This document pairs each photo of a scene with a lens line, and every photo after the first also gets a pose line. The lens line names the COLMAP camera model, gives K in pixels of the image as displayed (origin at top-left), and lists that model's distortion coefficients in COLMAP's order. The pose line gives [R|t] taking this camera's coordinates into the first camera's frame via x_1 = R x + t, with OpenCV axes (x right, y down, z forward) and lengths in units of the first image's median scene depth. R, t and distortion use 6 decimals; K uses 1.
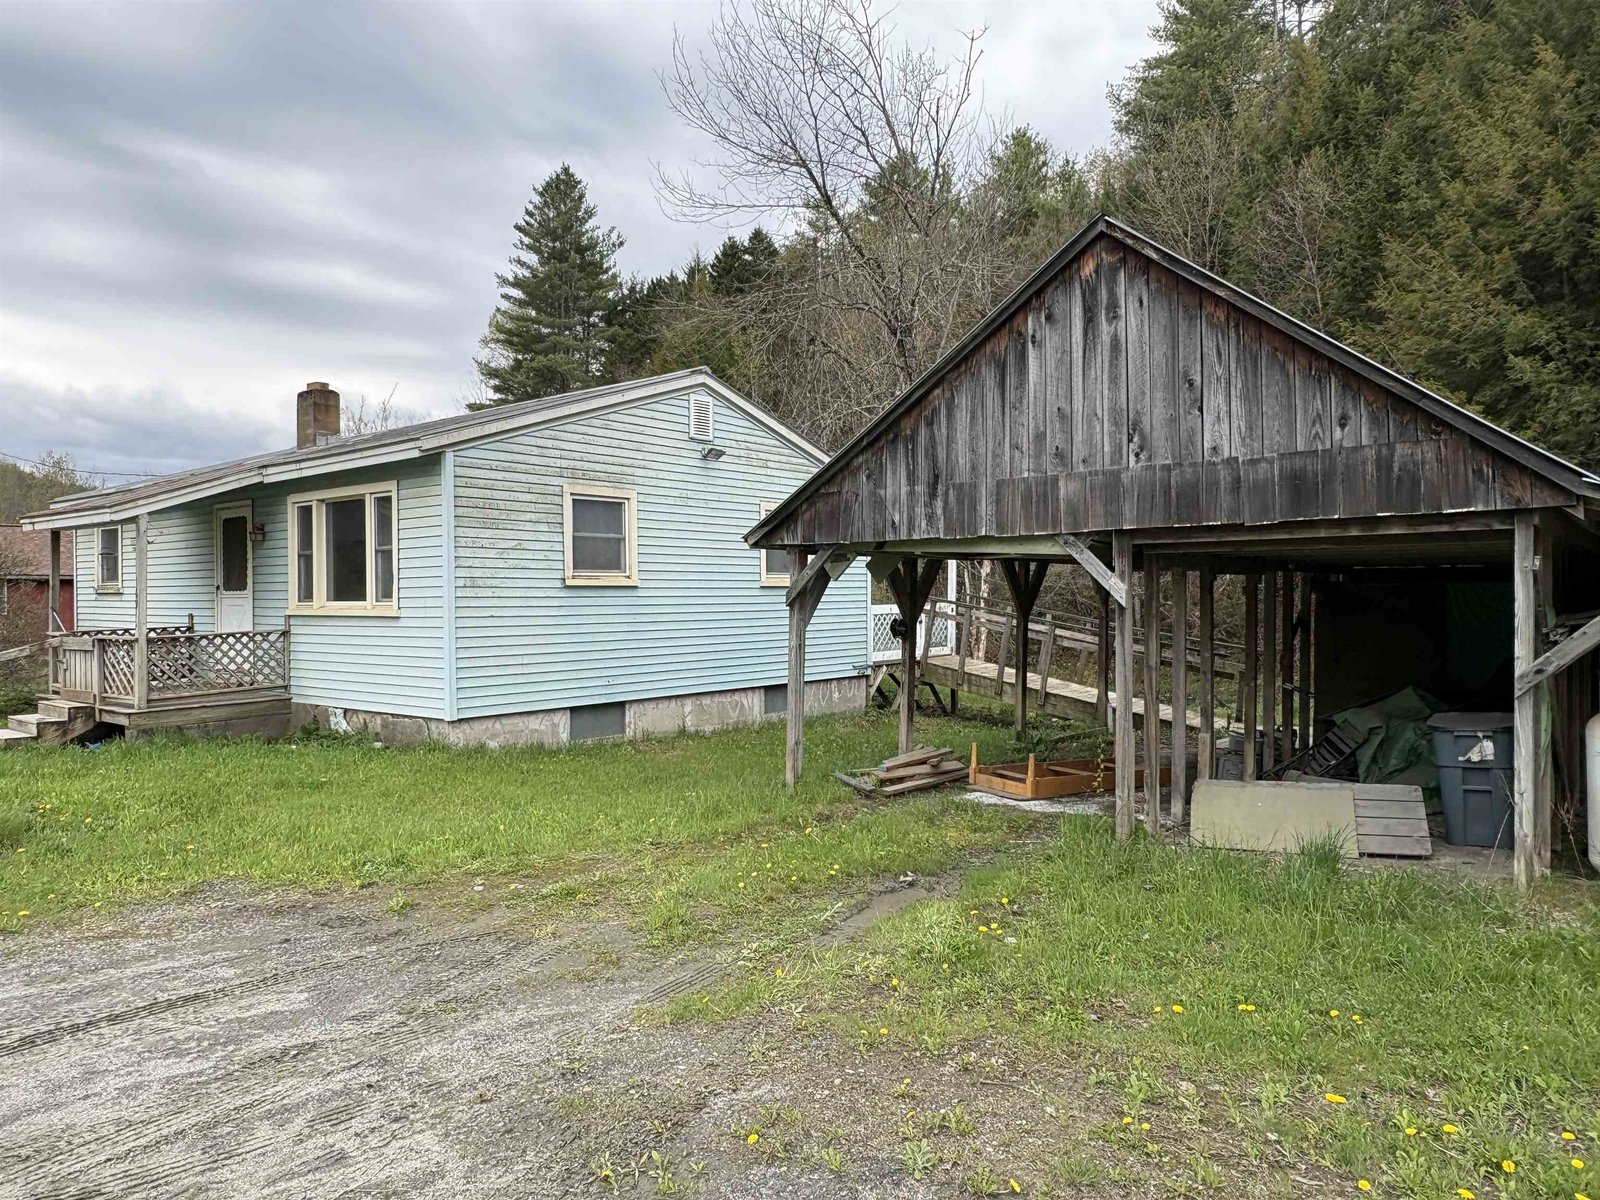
lens RADIAL K [[1072.9, 0, 798.6], [0, 1072.9, 601.0], [0, 0, 1]] dist [-0.006909, 0.009562]
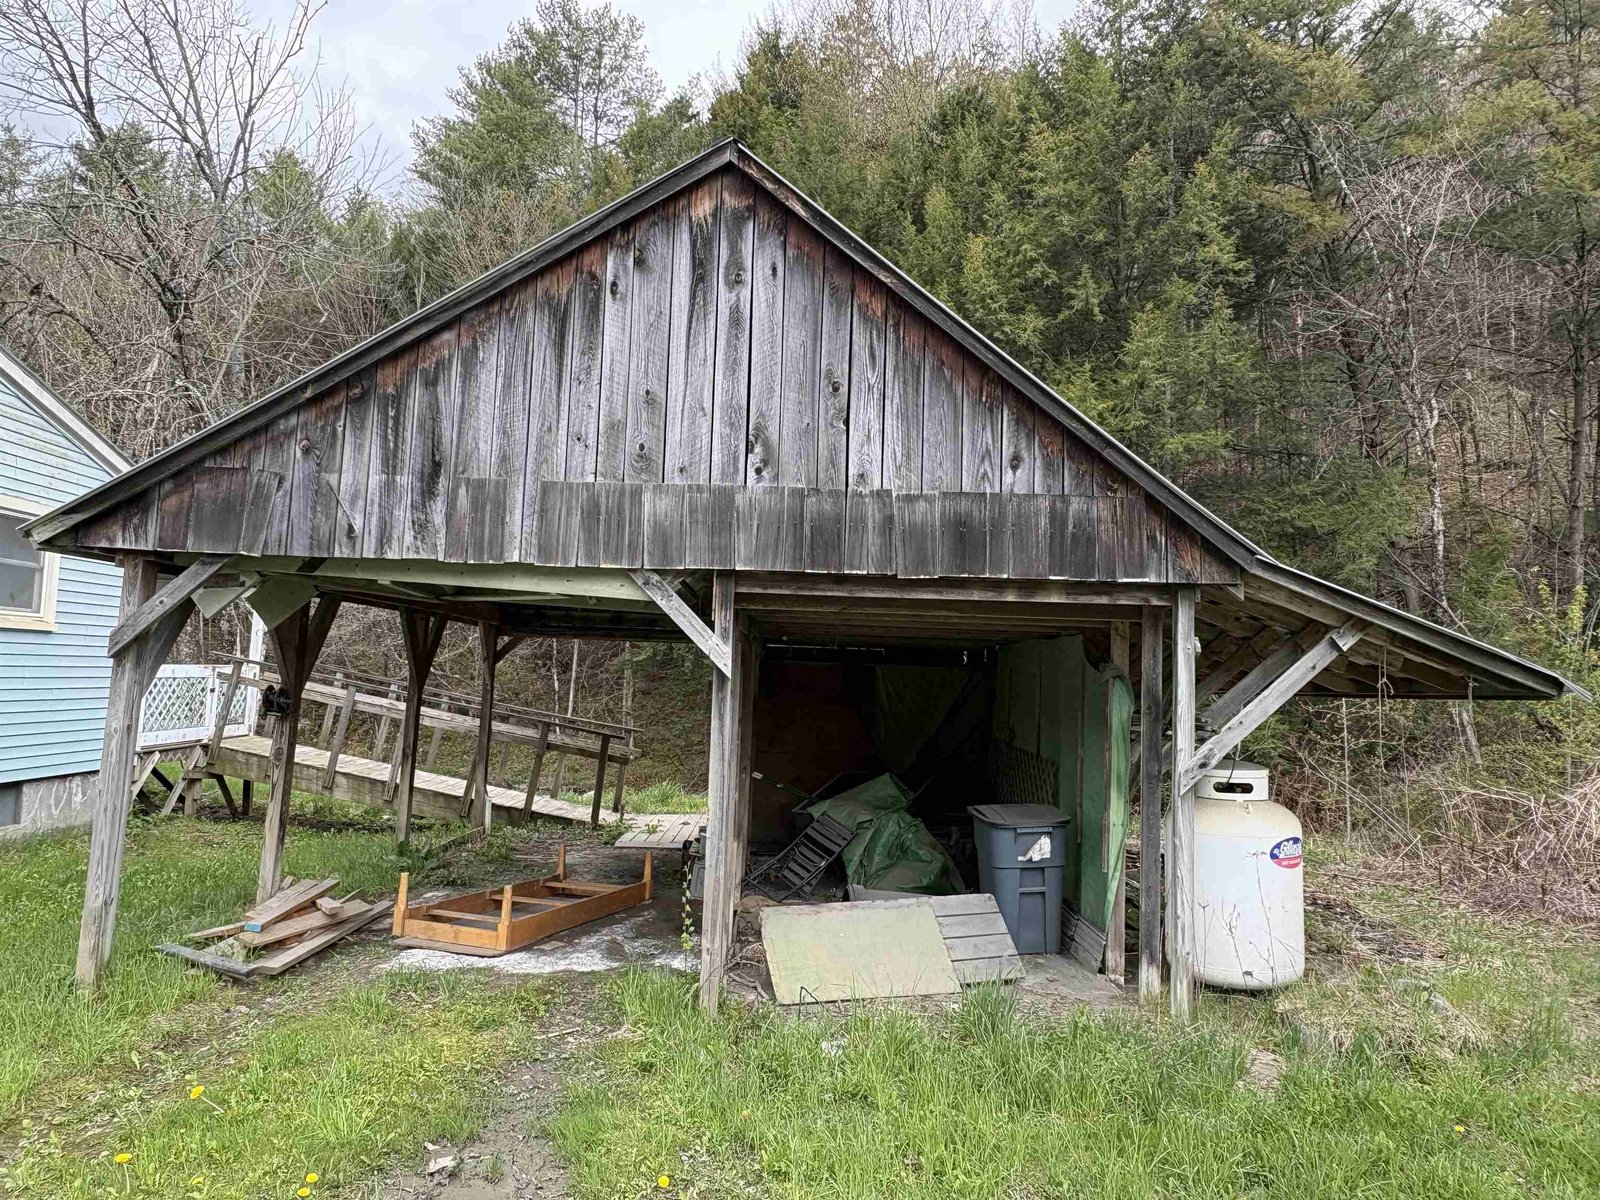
lens RADIAL K [[1072.9, 0, 801.7], [0, 1072.9, 594.7], [0, 0, 1]] dist [-0.006909, 0.009562]
pose [[0.761348, 0.083126, 0.642992, -0.119097], [-0.034542, 0.995539, -0.087804, 0.010625], [-0.647423, 0.044639, 0.760823, 0.402198]]
